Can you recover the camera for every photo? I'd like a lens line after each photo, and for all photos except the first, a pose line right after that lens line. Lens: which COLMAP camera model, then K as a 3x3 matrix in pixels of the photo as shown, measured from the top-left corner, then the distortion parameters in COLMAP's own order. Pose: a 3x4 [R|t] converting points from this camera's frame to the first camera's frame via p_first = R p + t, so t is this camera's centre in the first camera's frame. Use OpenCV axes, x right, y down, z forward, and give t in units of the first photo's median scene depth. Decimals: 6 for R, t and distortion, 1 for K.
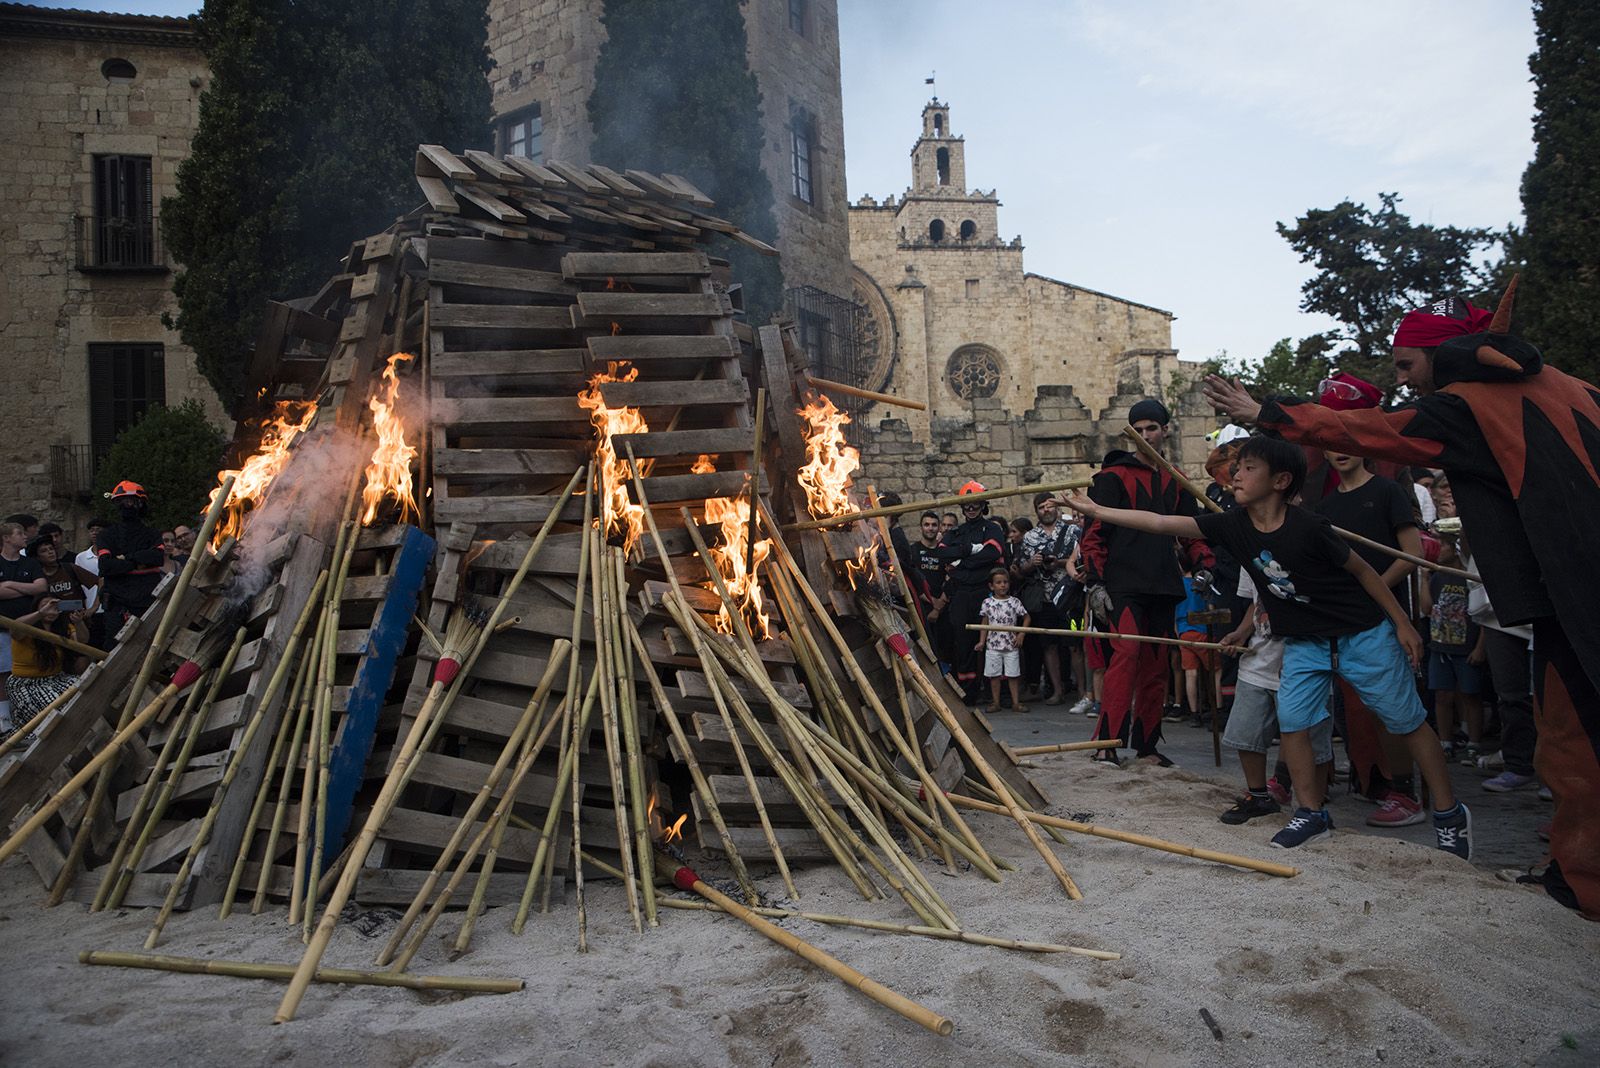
lens RADIAL K [[1096.1, 0, 806.8], [0, 1096.1, 543.6], [0, 0, 1]] dist [-0.125664, 0.093859]
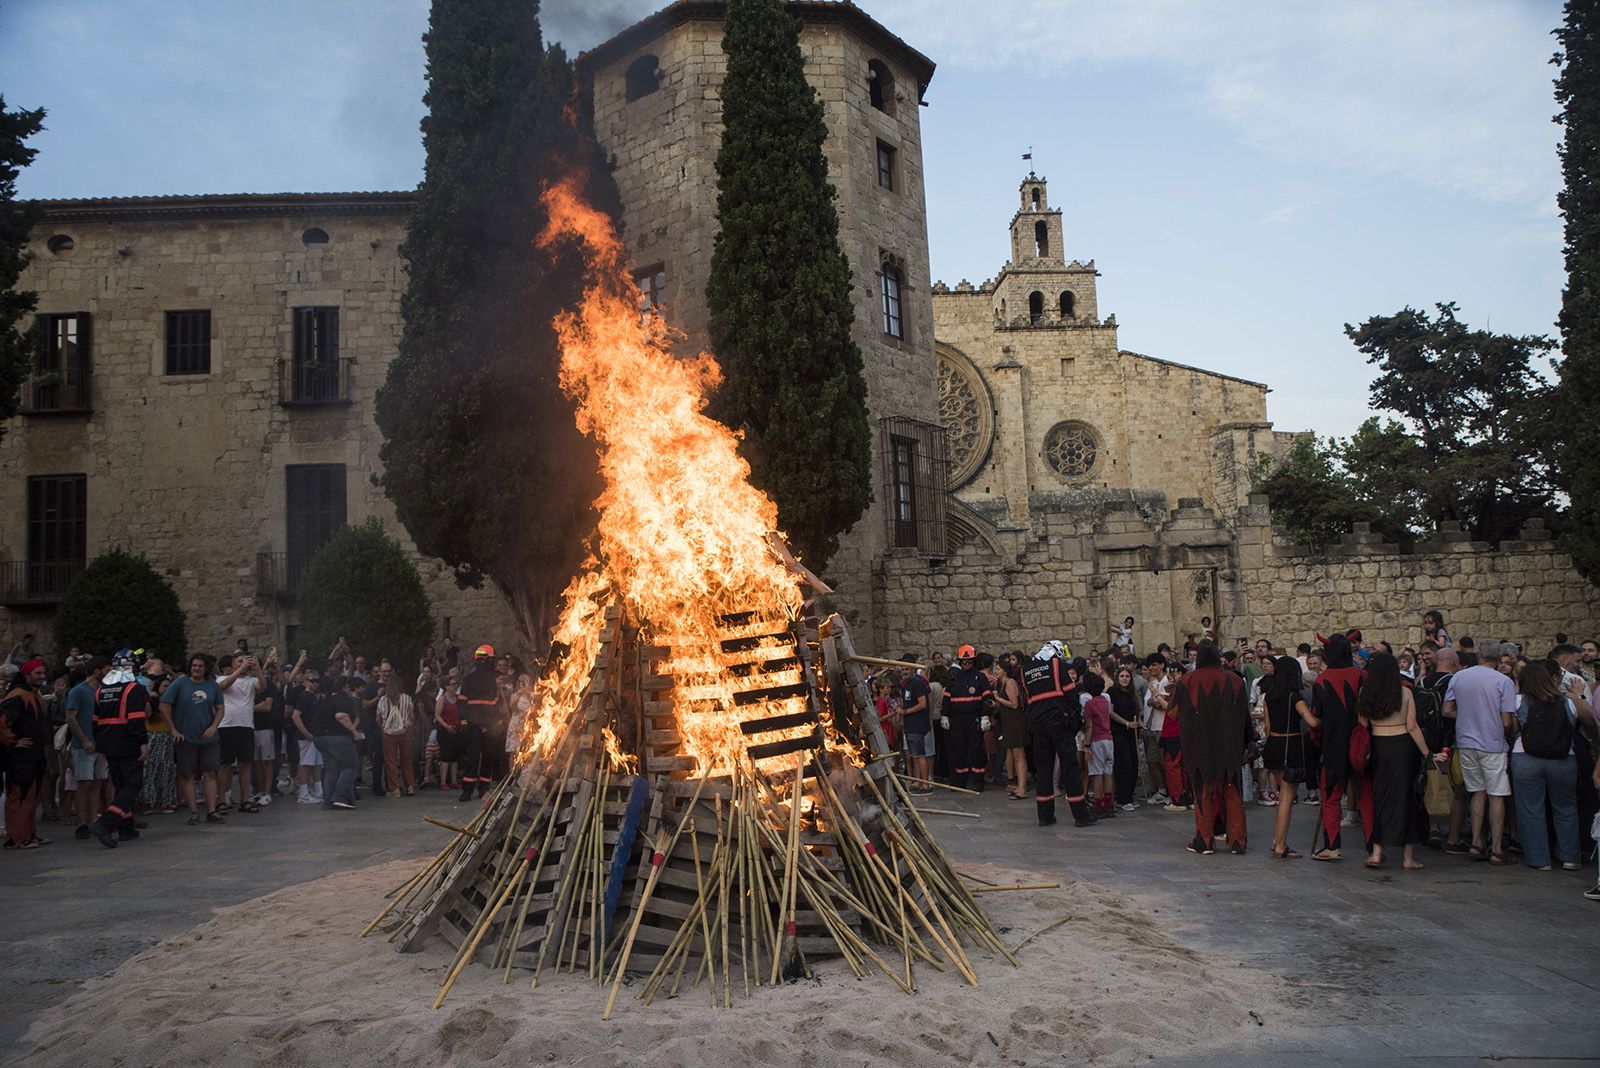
lens RADIAL K [[1090.6, 0, 789.9], [0, 1090.6, 549.2], [0, 0, 1]] dist [-0.140701, 0.107364]
pose [[0.993337, -0.006679, -0.115056, 0.015323], [0.001479, 0.998976, -0.045228, -0.037982], [0.115240, 0.044756, 0.992329, -0.104584]]
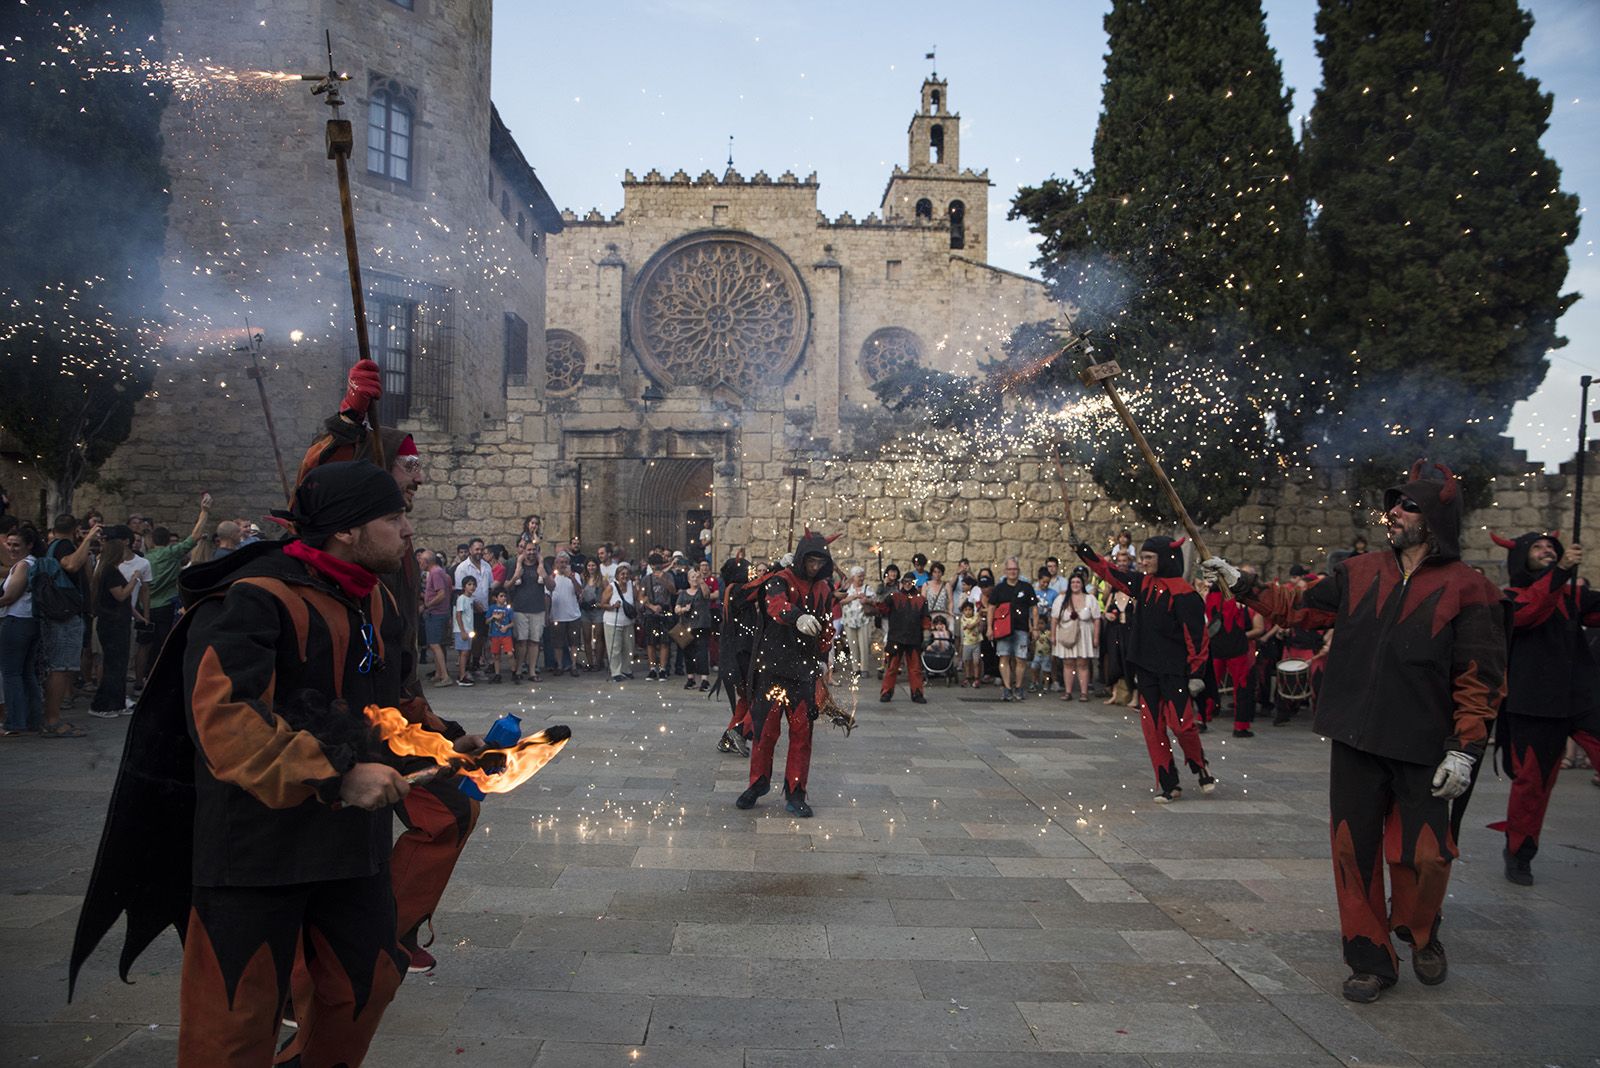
lens RADIAL K [[1092.5, 0, 802.1], [0, 1092.5, 568.4], [0, 0, 1]] dist [-0.148580, 0.124882]
pose [[0.996200, 0.045524, -0.074251, 0.386857], [-0.042295, 0.998114, 0.044494, -0.022499], [0.076136, -0.041184, 0.996247, 0.063878]]
